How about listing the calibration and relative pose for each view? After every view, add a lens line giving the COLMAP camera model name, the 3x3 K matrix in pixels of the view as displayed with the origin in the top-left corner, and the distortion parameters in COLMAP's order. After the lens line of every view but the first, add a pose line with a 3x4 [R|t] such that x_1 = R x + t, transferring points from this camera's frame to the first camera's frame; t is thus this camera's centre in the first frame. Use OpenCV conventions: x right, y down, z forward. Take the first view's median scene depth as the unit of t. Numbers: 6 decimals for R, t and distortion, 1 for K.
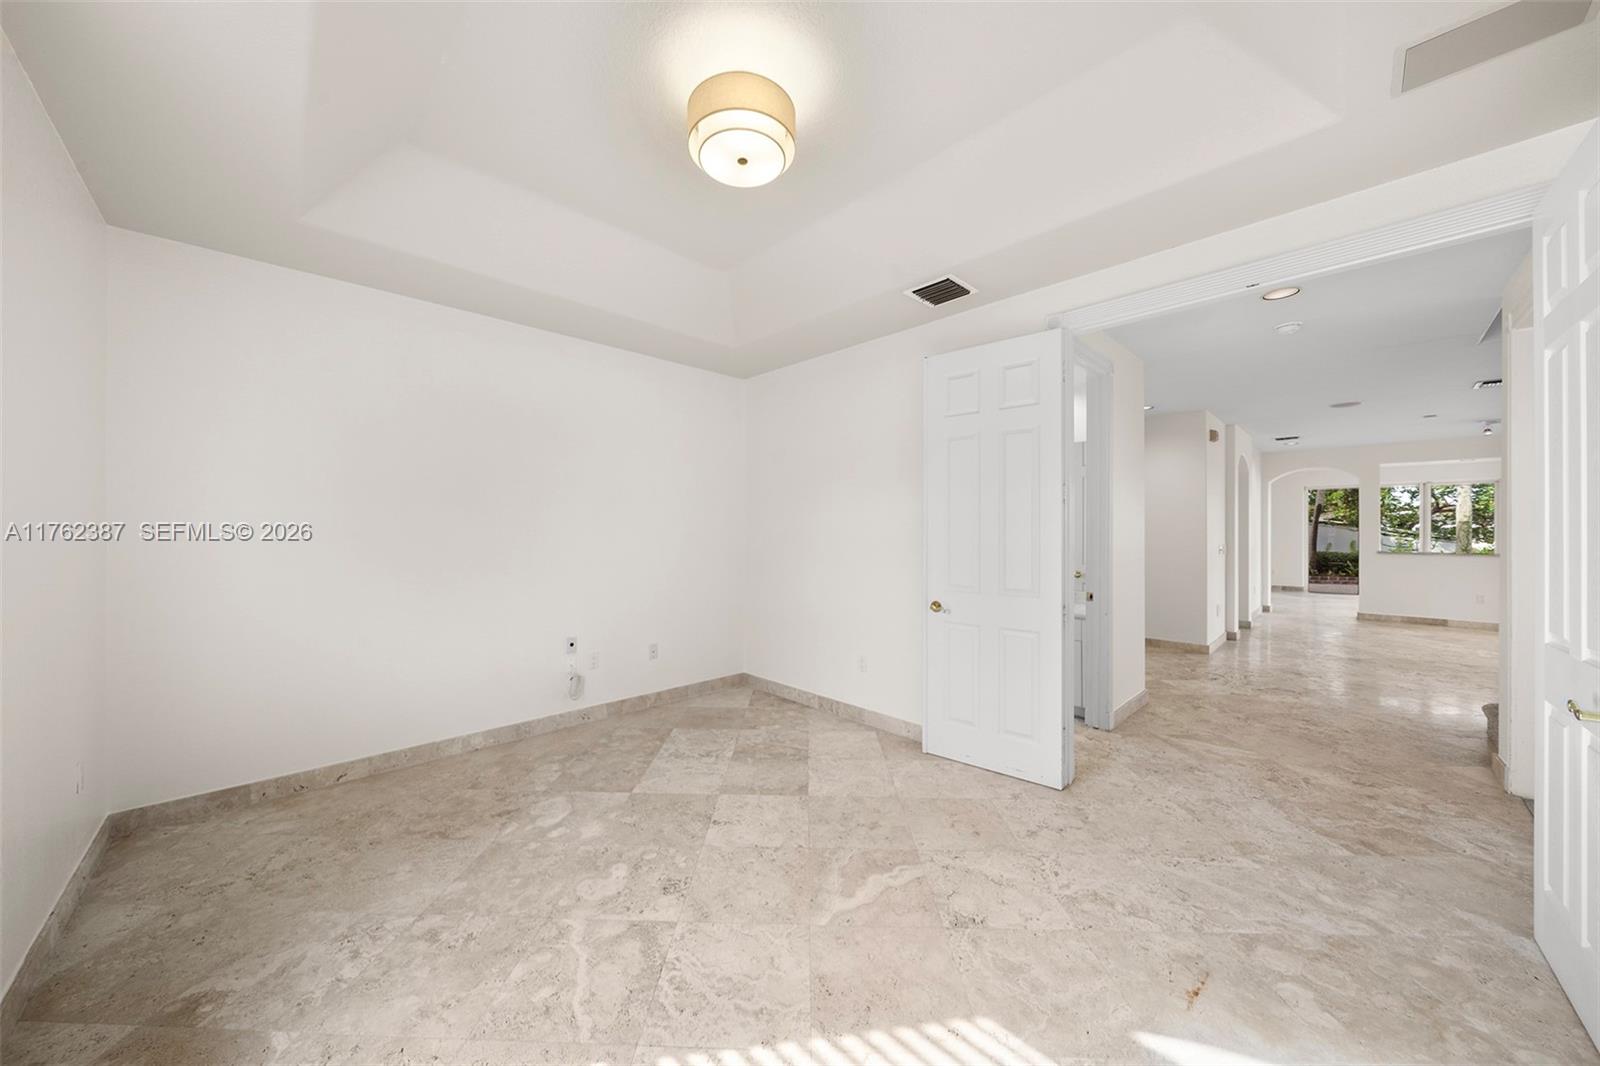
lens RADIAL K [[553.2, 0, 768.3], [0, 553.2, 540.3], [0, 0, 1]] dist [-0.010692, -0.000110]
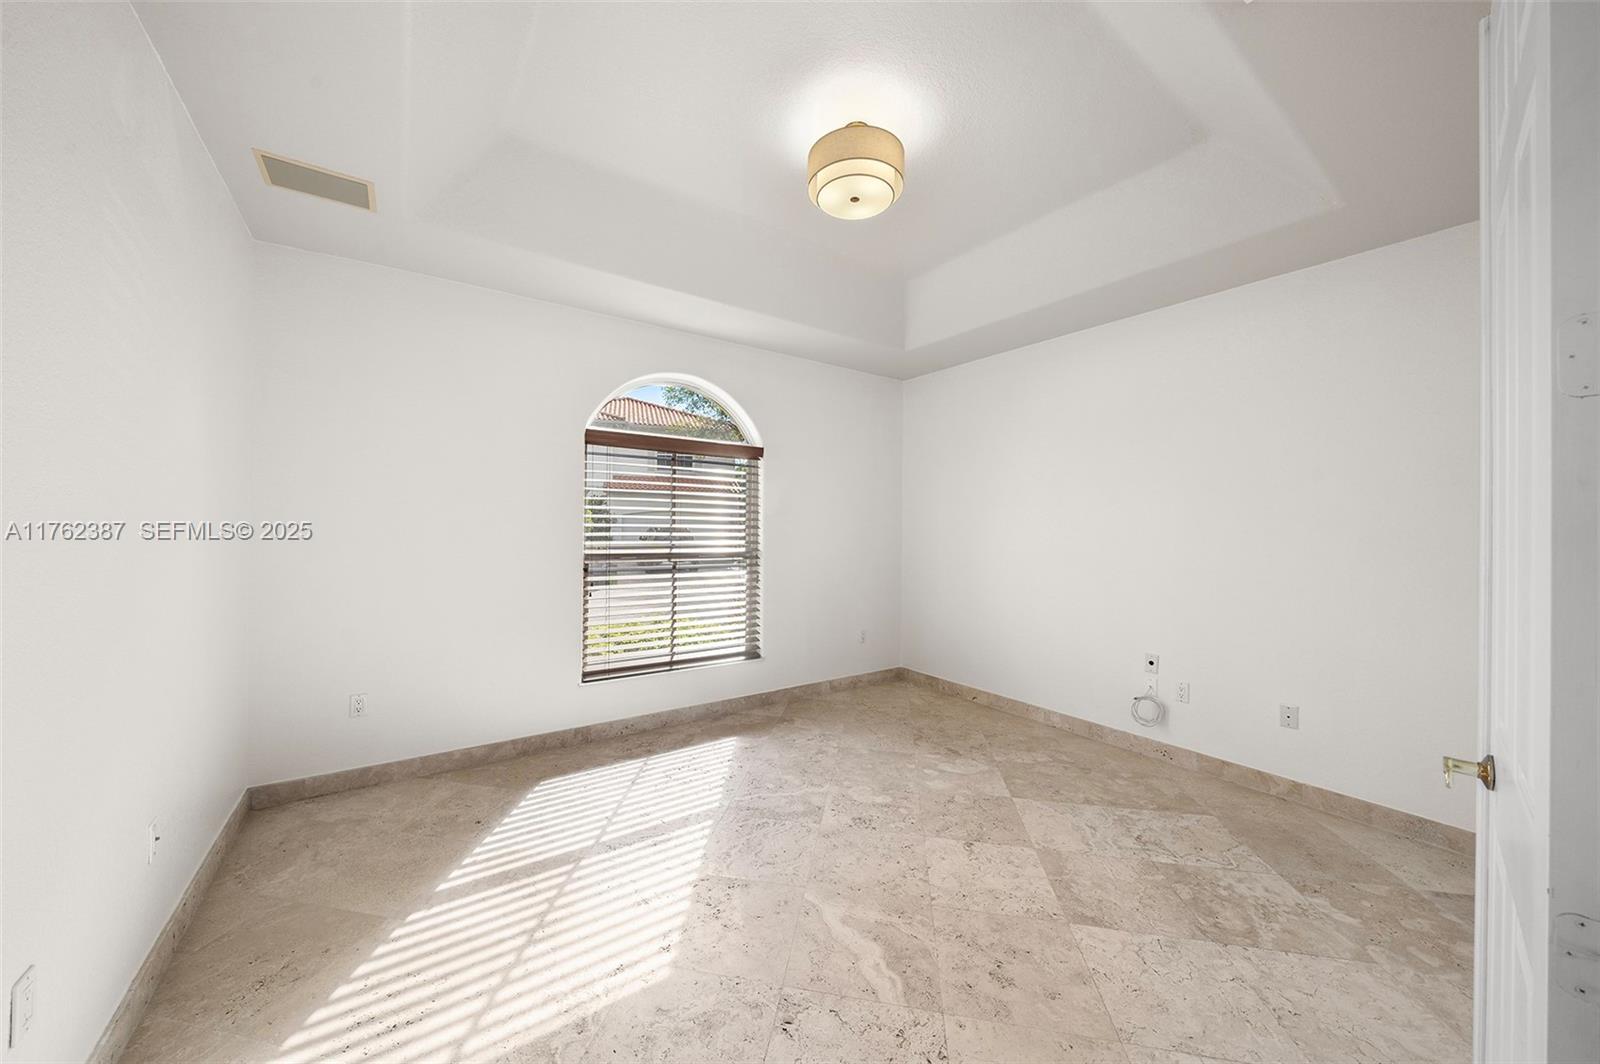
lens RADIAL K [[553.2, 0, 793.5], [0, 553.2, 528.4], [0, 0, 1]] dist [-0.010692, -0.000110]
pose [[-0.129973, 0.002691, -0.991514, 0.767836], [-0.033137, 0.999426, 0.007056, -0.014137], [0.990964, 0.033773, -0.129809, 0.723703]]
